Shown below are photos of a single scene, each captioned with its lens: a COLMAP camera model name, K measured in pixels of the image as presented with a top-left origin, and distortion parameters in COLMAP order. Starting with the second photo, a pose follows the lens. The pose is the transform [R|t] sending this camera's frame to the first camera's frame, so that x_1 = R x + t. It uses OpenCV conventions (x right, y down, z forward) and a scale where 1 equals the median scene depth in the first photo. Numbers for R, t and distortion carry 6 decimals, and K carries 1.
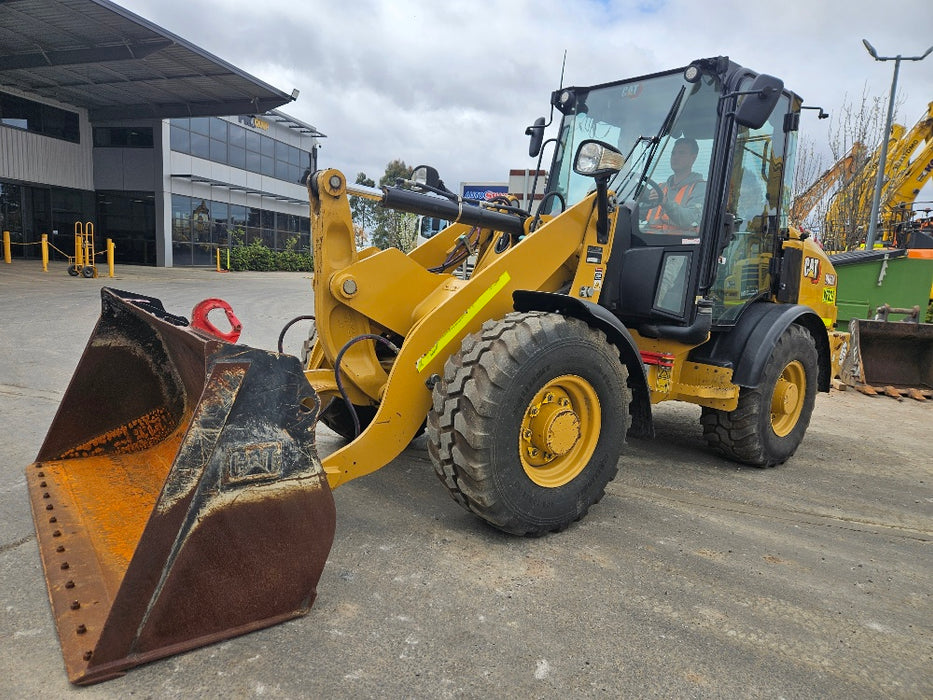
lens RADIAL K [[622.2, 0, 463.8], [0, 622.2, 355.7], [0, 0, 1]] dist [0.065308, -0.054152]
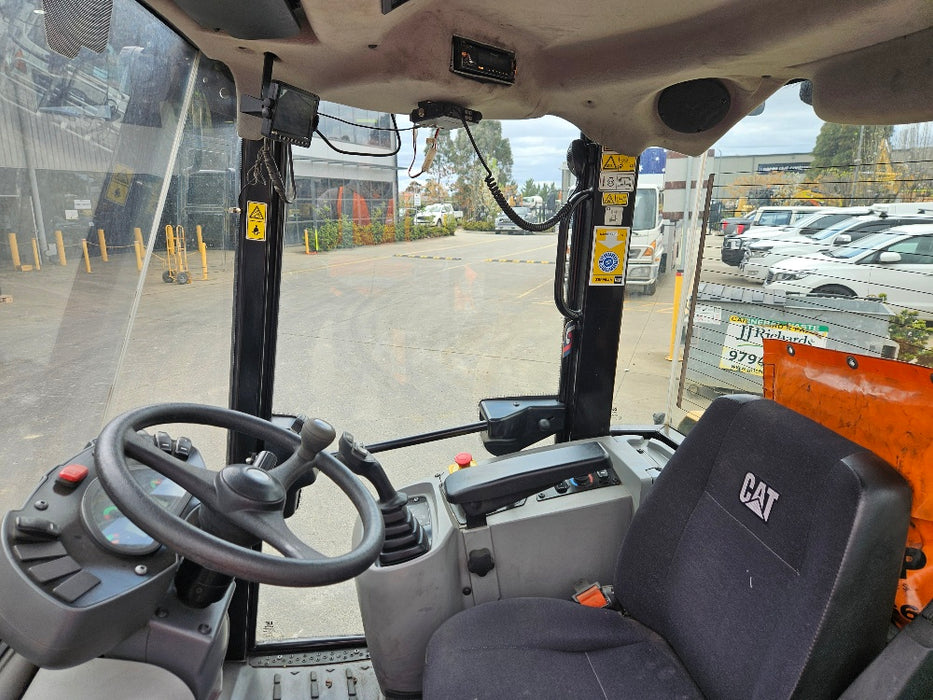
lens RADIAL K [[622.2, 0, 464.1], [0, 622.2, 337.0], [0, 0, 1]] dist [0.065308, -0.054152]
pose [[0.992139, -0.035086, -0.120119, -0.275864], [0.043259, 0.996873, 0.066126, -0.388252], [0.117424, -0.070802, 0.990555, 0.457481]]
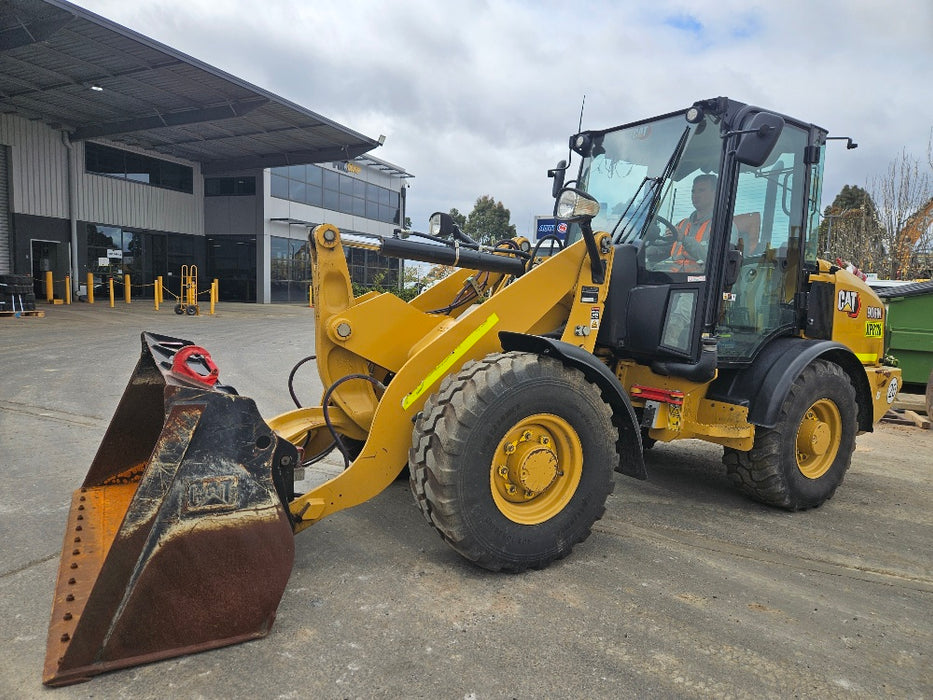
lens RADIAL K [[622.2, 0, 472.0], [0, 622.2, 353.7], [0, 0, 1]] dist [0.065308, -0.054152]
pose [[0.990606, -0.004792, -0.136663, 0.155764], [-0.002211, 0.998694, -0.051045, -0.012505], [0.136729, 0.050868, 0.989302, -0.030911]]
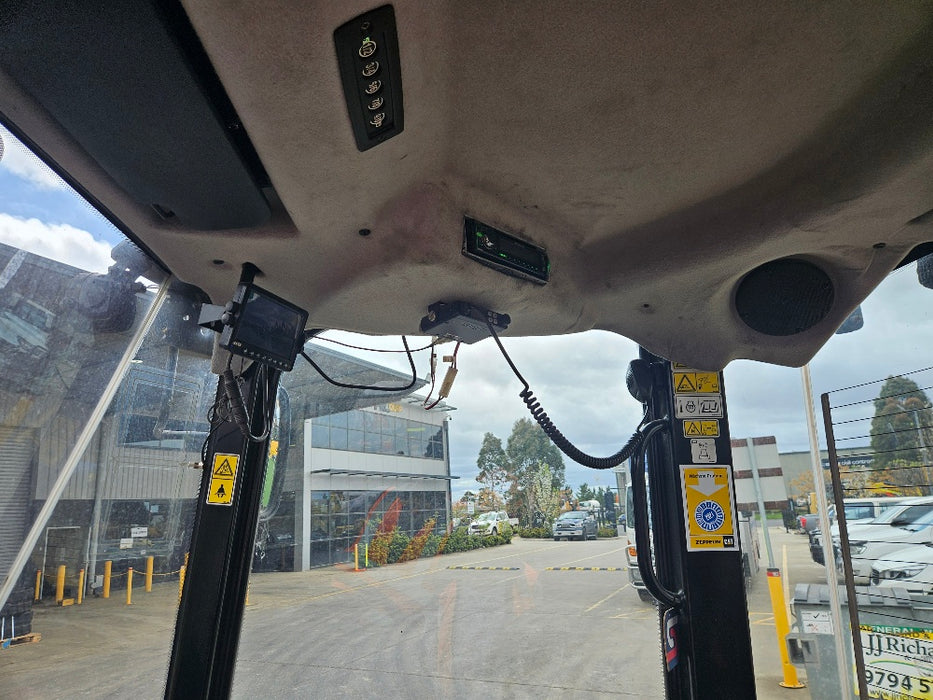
lens RADIAL K [[622.2, 0, 468.4], [0, 622.2, 354.5], [0, 0, 1]] dist [0.065308, -0.054152]
pose [[0.976027, -0.152331, -0.155459, -0.283383], [0.081559, 0.918188, -0.387658, -0.364885], [0.201793, 0.365685, 0.908600, 0.599153]]
